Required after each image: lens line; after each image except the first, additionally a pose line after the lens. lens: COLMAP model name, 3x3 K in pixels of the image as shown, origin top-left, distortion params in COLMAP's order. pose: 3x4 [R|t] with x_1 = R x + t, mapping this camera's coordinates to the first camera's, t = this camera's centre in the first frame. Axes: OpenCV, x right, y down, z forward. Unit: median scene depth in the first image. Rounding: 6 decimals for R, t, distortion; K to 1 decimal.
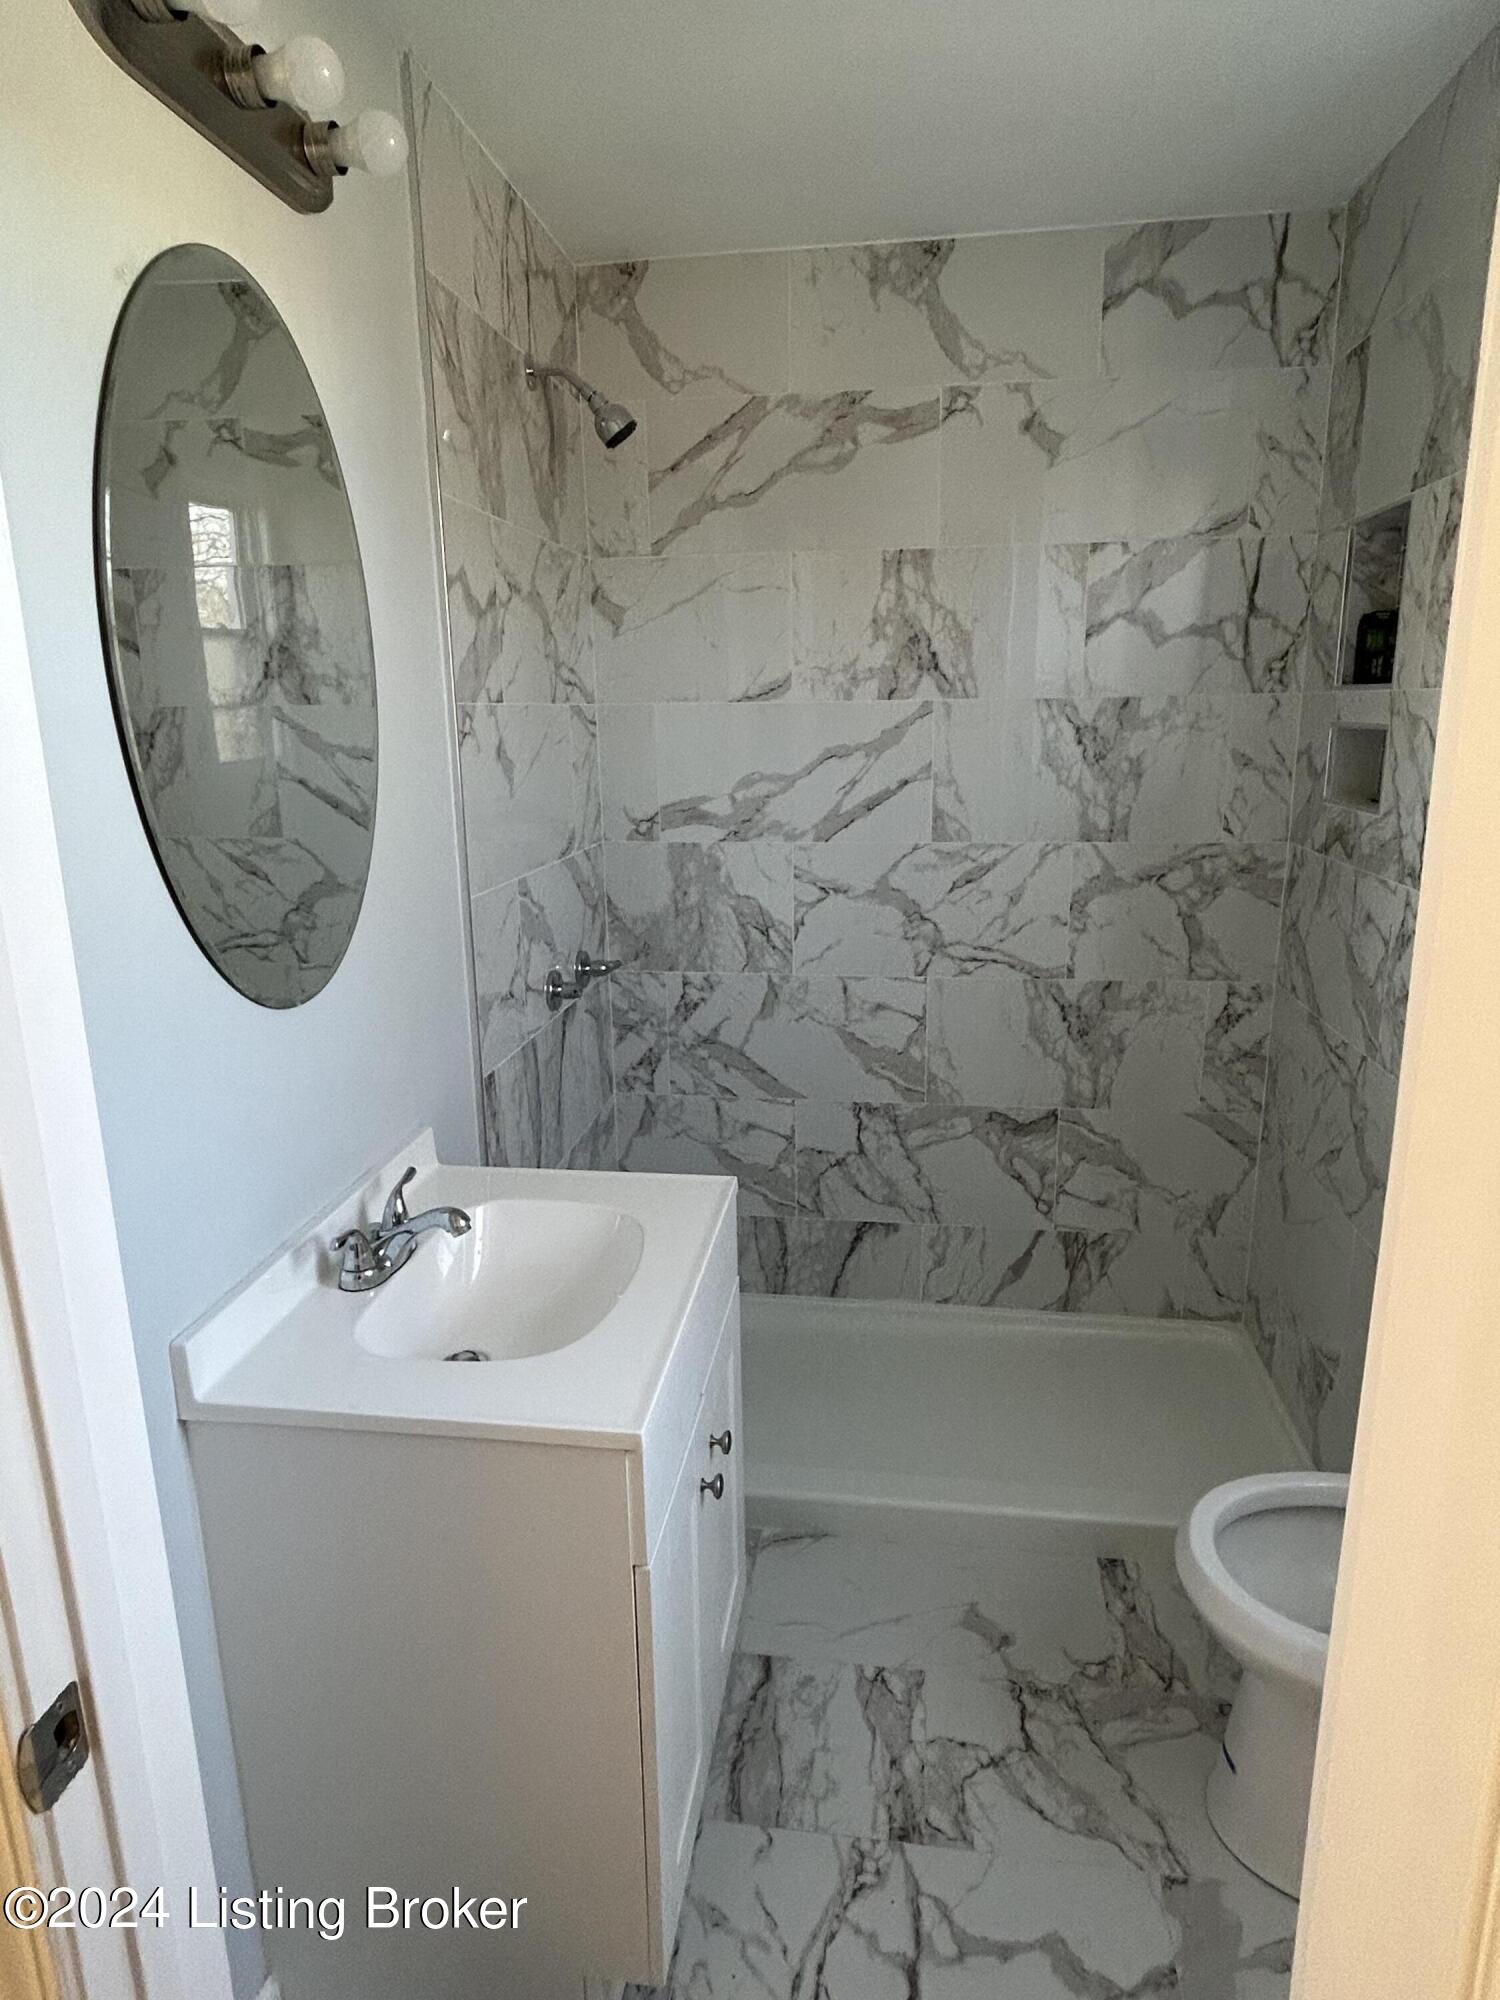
lens RADIAL K [[1176.6, 0, 750.0], [0, 1176.6, 1000.0], [0, 0, 1]] dist [-0.002056, -0.002921]
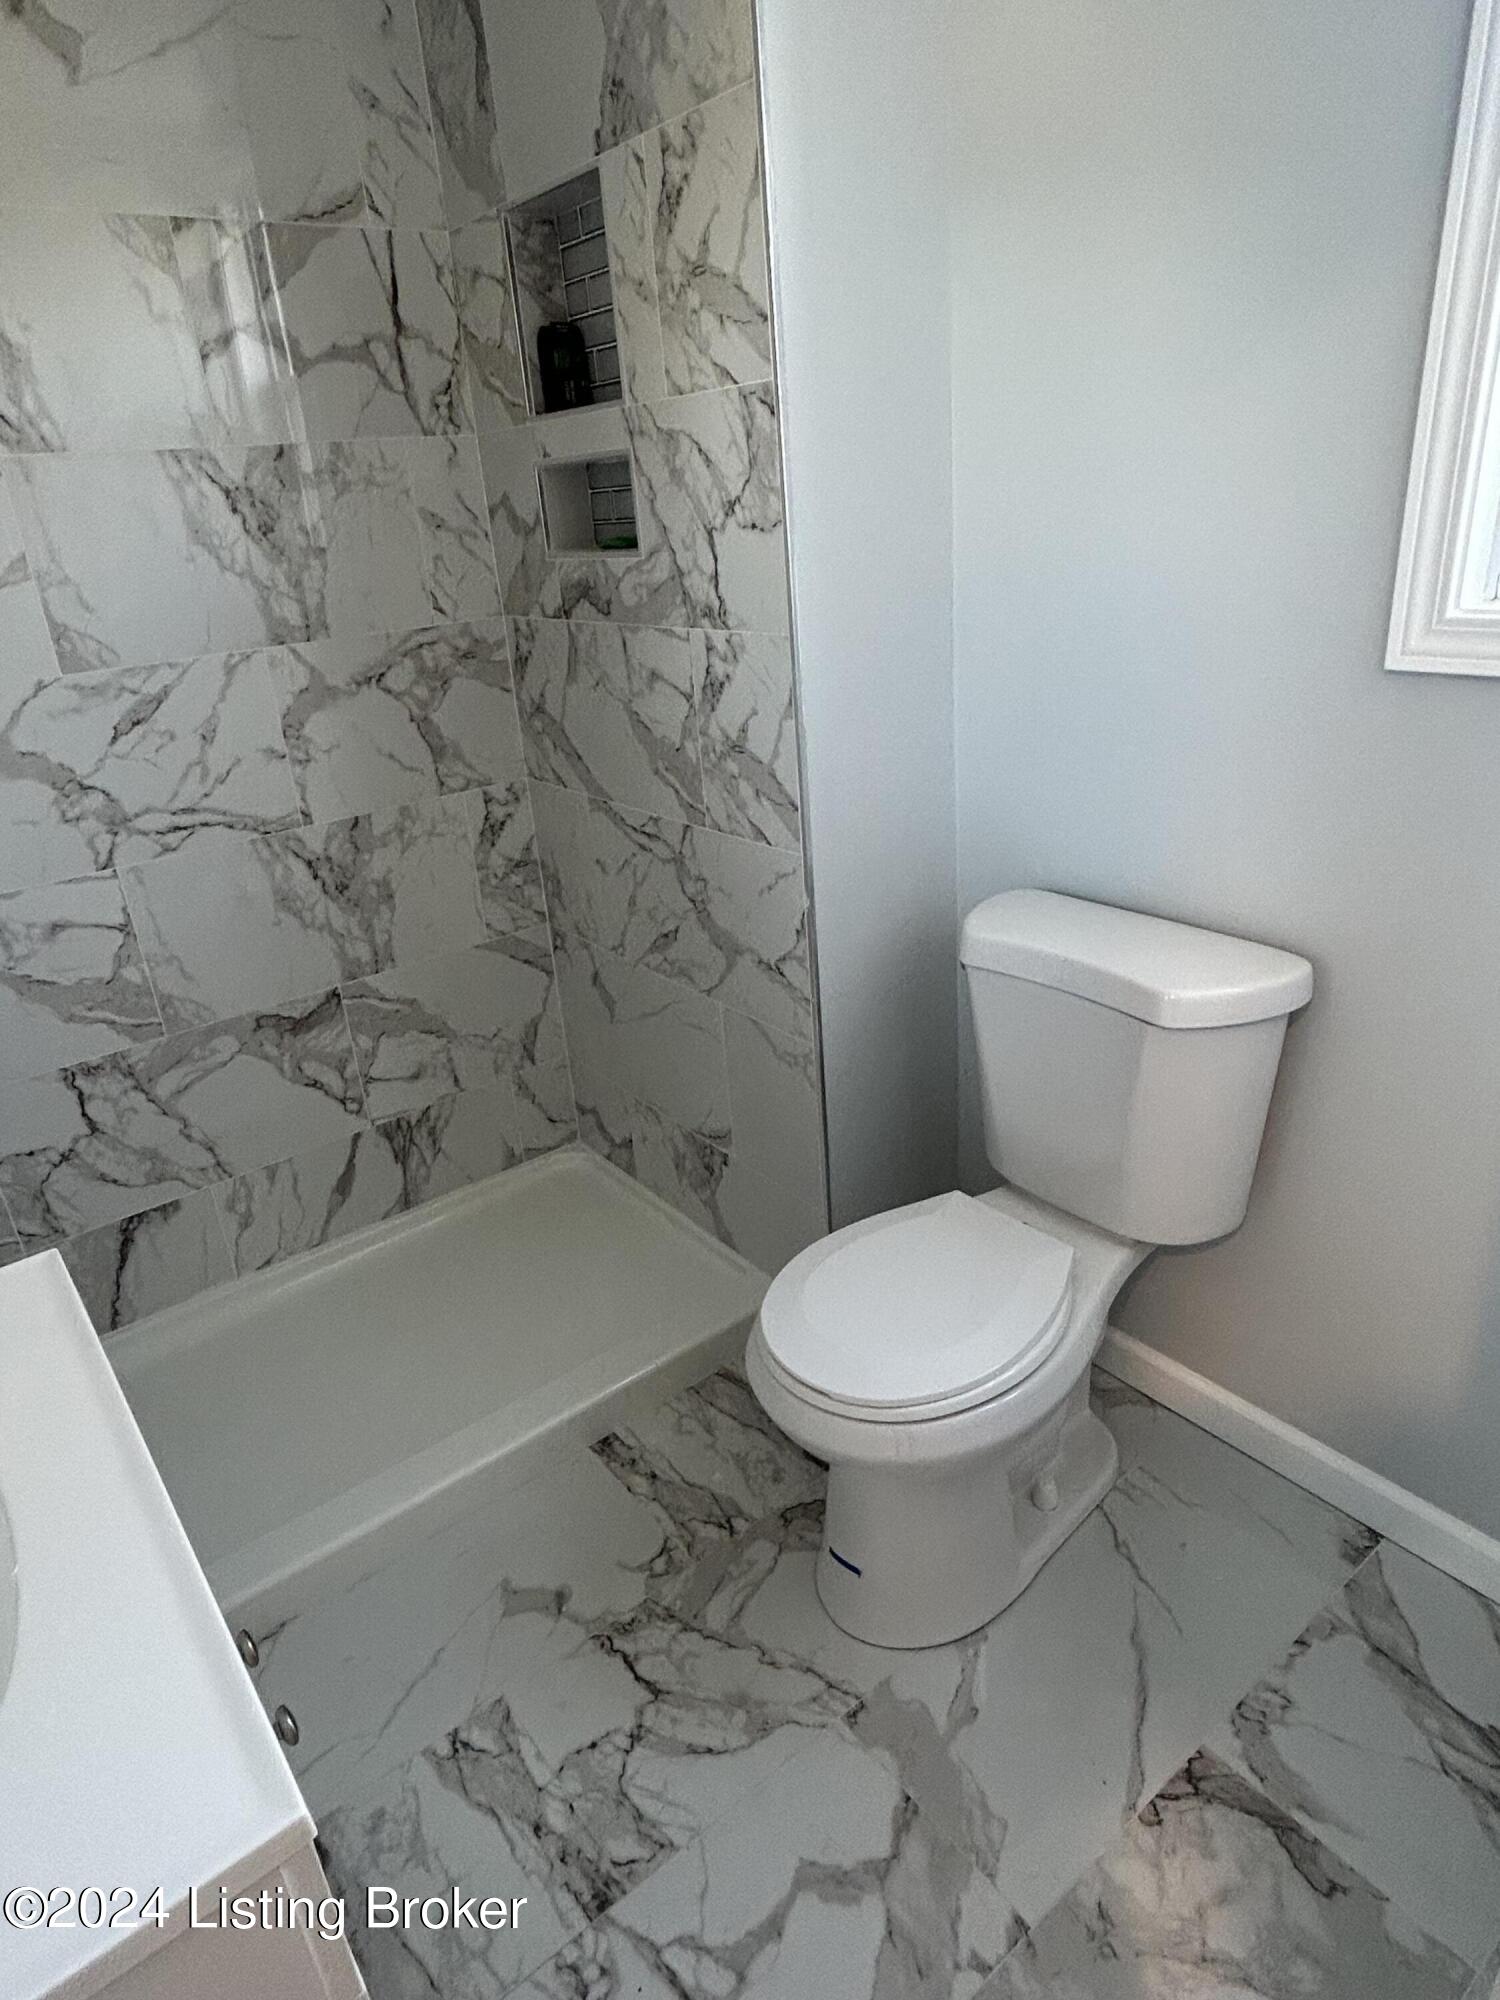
lens RADIAL K [[1176.6, 0, 750.0], [0, 1176.6, 1000.0], [0, 0, 1]] dist [-0.002056, -0.002921]
pose [[0.688638, -0.318402, 0.651459, -0.076636], [0.232225, 0.947955, 0.217837, -0.009898], [-0.686913, 0.001274, 0.726738, 0.221593]]
